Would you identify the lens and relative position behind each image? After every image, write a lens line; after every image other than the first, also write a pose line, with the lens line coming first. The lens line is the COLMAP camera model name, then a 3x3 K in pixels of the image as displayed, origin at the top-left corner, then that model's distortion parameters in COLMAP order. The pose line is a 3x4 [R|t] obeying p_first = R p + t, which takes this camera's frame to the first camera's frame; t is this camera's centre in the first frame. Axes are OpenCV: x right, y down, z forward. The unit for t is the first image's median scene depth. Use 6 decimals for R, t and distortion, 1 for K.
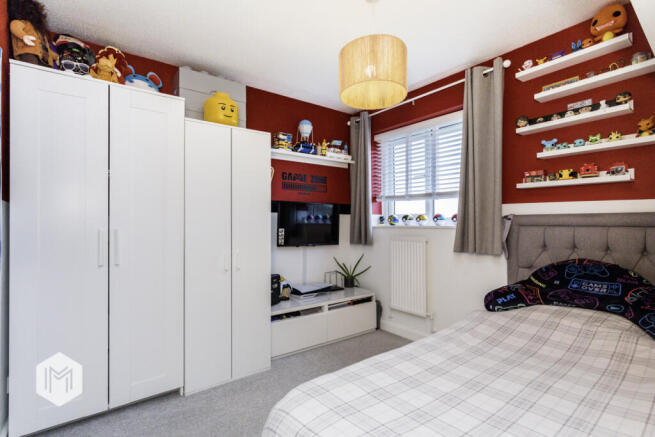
lens RADIAL K [[311.9, 0, 327.5], [0, 311.9, 218.5], [0, 0, 1]] dist [-0.000673, 0.000426]
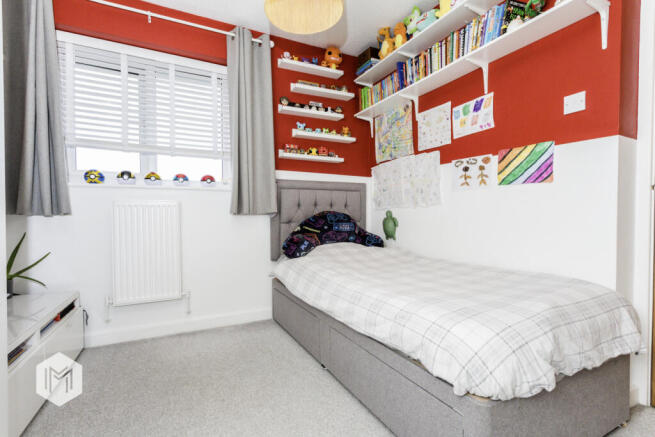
lens RADIAL K [[311.9, 0, 327.5], [0, 311.9, 218.5], [0, 0, 1]] dist [-0.000673, 0.000426]
pose [[0.192140, -0.026821, 0.981001, -0.560356], [-0.009066, 0.999535, 0.029103, 0.107923], [-0.981326, -0.014486, 0.191808, 0.634397]]
